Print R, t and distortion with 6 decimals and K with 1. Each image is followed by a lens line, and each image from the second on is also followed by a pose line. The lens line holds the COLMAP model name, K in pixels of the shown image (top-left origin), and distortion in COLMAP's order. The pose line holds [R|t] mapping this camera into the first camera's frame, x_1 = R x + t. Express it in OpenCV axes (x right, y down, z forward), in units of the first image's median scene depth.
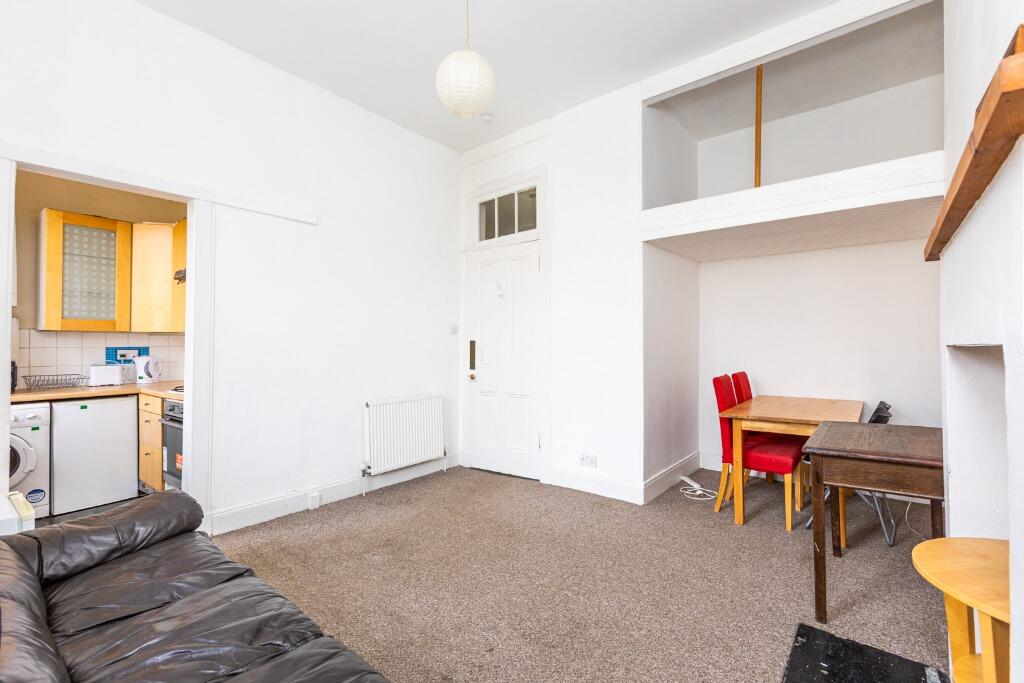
lens RADIAL K [[461.0, 0, 525.3], [0, 461.0, 345.4], [0, 0, 1]] dist [-0.001762, -0.000197]
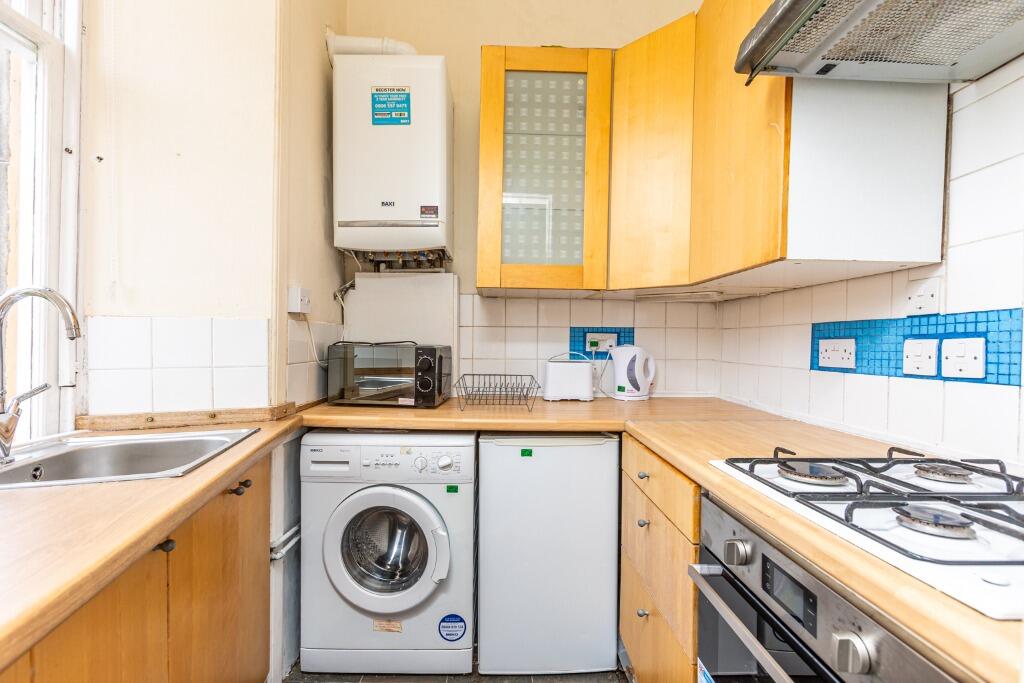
lens RADIAL K [[461.0, 0, 525.3], [0, 461.0, 345.4], [0, 0, 1]] dist [-0.001762, -0.000197]
pose [[0.646407, 0.008676, -0.762943, -0.548183], [-0.012343, 0.999923, 0.000914, 0.025488], [0.762893, 0.008826, 0.646465, 0.627726]]
